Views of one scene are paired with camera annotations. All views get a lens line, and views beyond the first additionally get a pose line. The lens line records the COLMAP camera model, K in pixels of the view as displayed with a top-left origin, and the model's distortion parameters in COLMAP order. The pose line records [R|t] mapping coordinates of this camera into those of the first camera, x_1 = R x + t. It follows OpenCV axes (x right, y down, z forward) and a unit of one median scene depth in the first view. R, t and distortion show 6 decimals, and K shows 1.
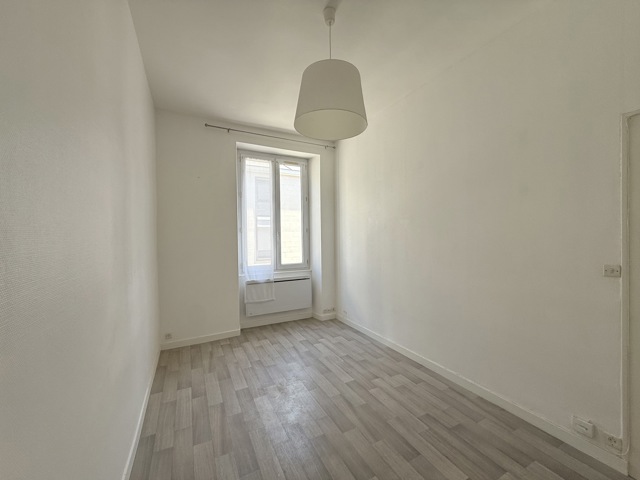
lens RADIAL K [[257.4, 0, 319.2], [0, 257.4, 241.2], [0, 0, 1]] dist [0.003010, 0.000372]
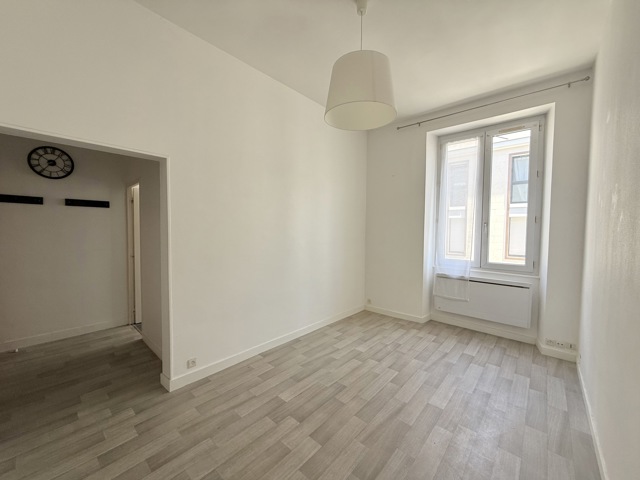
lens RADIAL K [[257.4, 0, 316.5], [0, 257.4, 241.7], [0, 0, 1]] dist [0.003010, 0.000372]
pose [[0.353702, 0.062788, -0.933248, 0.475237], [-0.031587, 0.997977, 0.055171, -0.002858], [0.934825, 0.009964, 0.354970, 0.238506]]
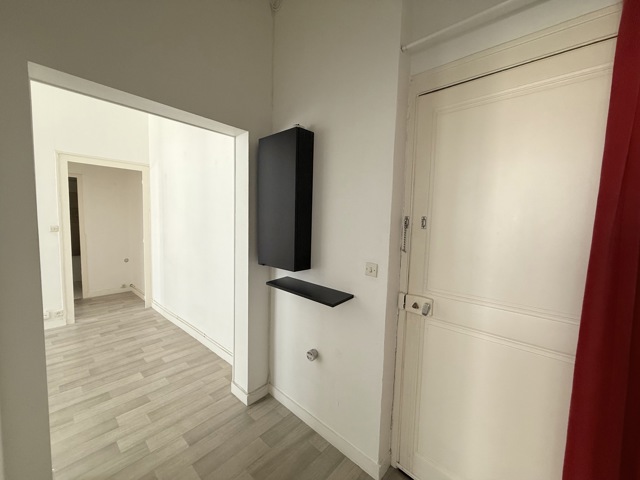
lens RADIAL K [[257.4, 0, 319.3], [0, 257.4, 238.3], [0, 0, 1]] dist [0.003010, 0.000372]
pose [[-0.367828, -0.073589, 0.926977, -0.591765], [-0.008870, 0.997096, 0.075636, 0.010783], [-0.929851, 0.019599, -0.367413, -0.069740]]
